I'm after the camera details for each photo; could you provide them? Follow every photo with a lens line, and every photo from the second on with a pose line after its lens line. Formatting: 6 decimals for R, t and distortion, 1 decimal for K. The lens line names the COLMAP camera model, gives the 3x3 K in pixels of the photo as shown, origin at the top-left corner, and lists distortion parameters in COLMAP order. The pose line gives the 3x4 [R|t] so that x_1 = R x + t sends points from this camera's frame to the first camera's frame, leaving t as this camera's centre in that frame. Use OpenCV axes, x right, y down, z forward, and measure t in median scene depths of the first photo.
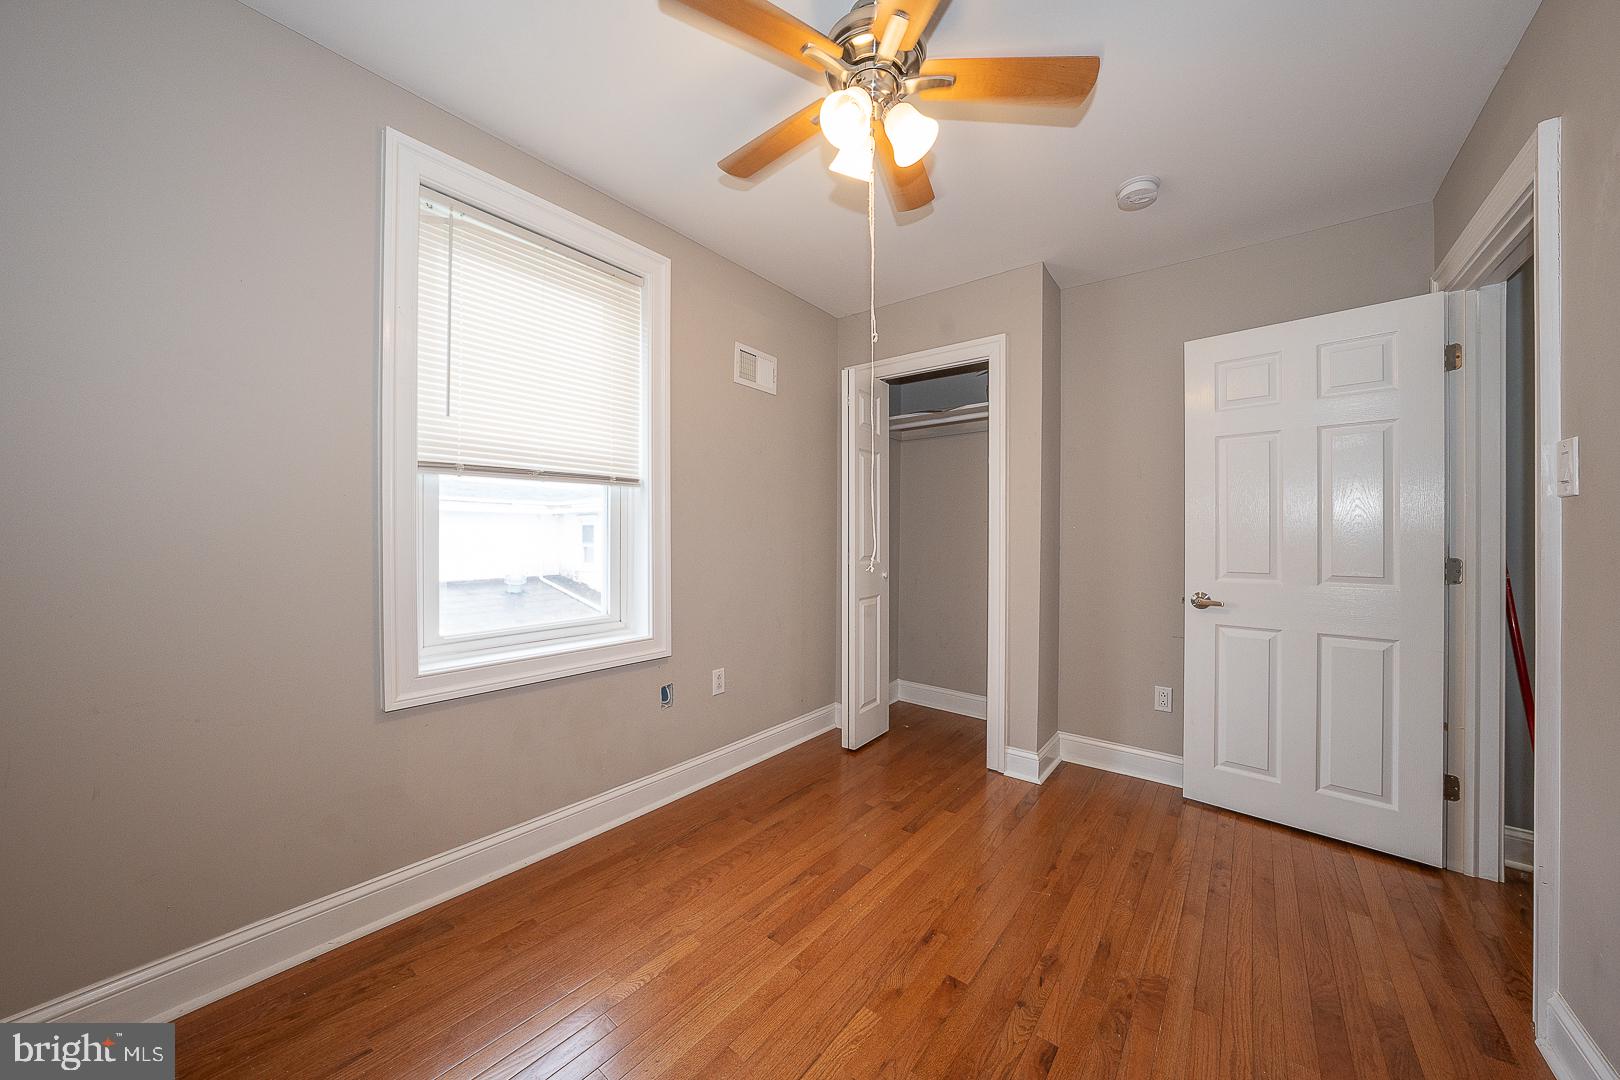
lens RADIAL K [[554.5, 0, 806.8], [0, 554.5, 534.1], [0, 0, 1]] dist [-0.023004, 0.003742]
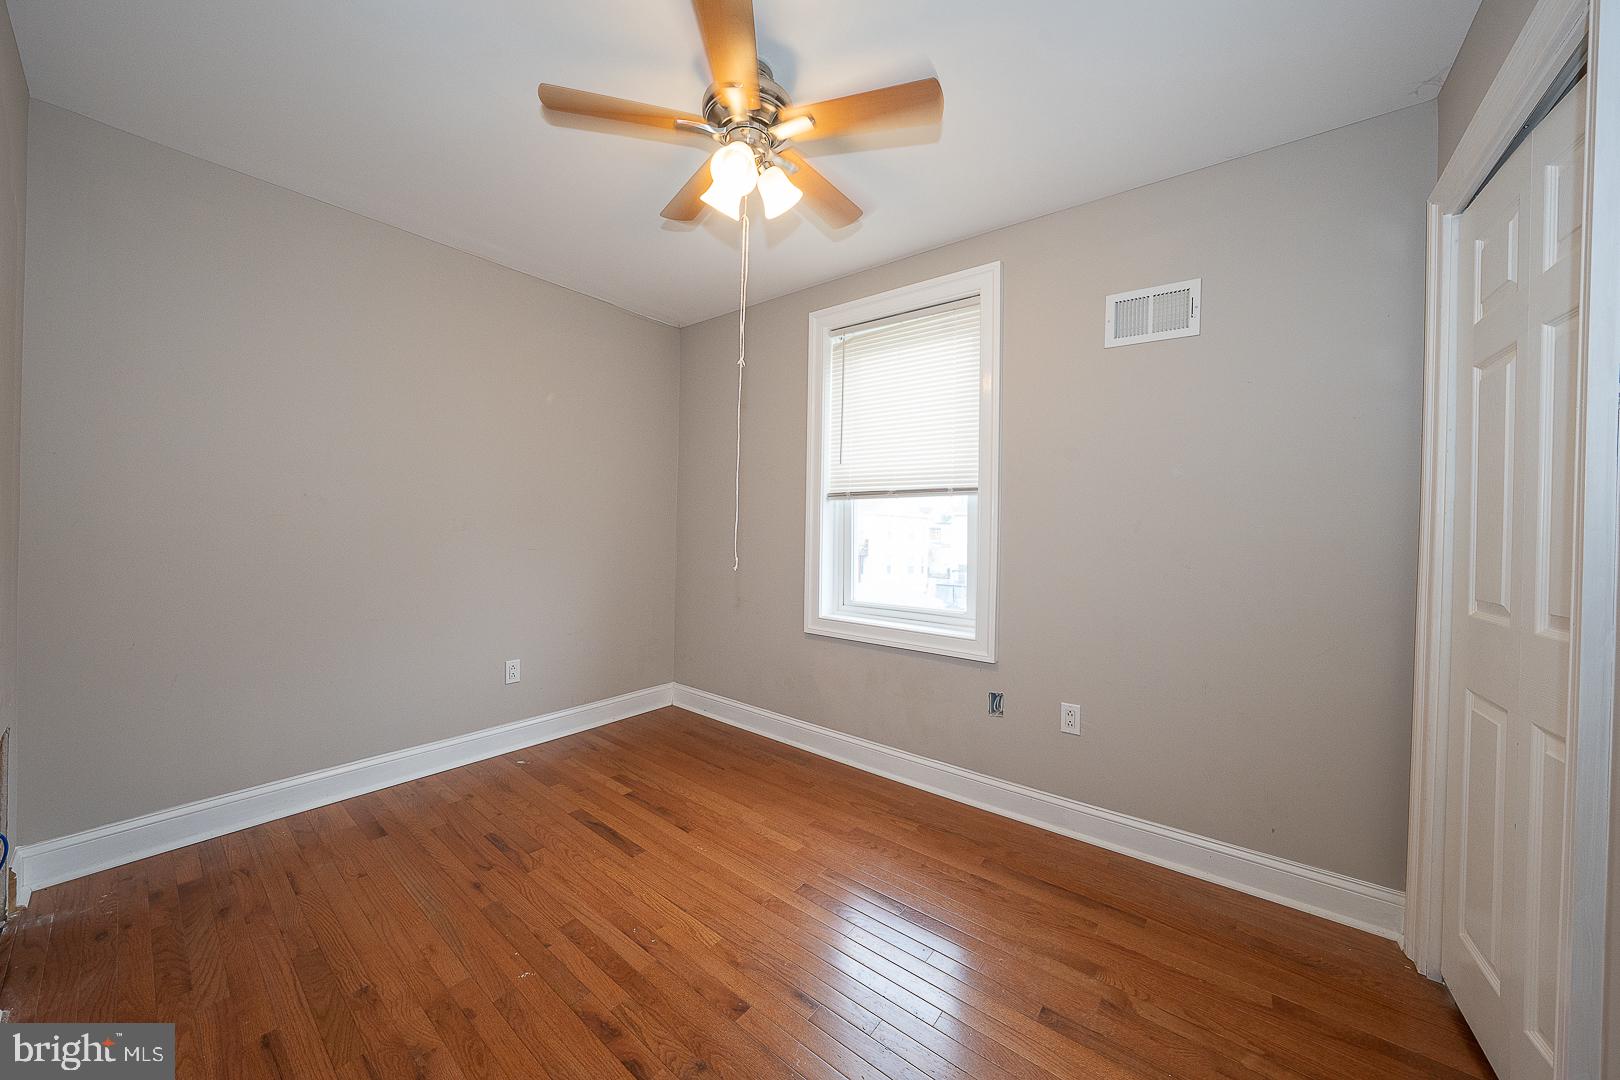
lens RADIAL K [[554.5, 0, 806.8], [0, 554.5, 534.1], [0, 0, 1]] dist [-0.023004, 0.003742]
pose [[0.015117, -0.001694, -0.999884, 0.769848], [-0.016082, 0.999869, -0.001938, -0.001584], [0.999756, 0.016110, 0.015088, 0.687366]]
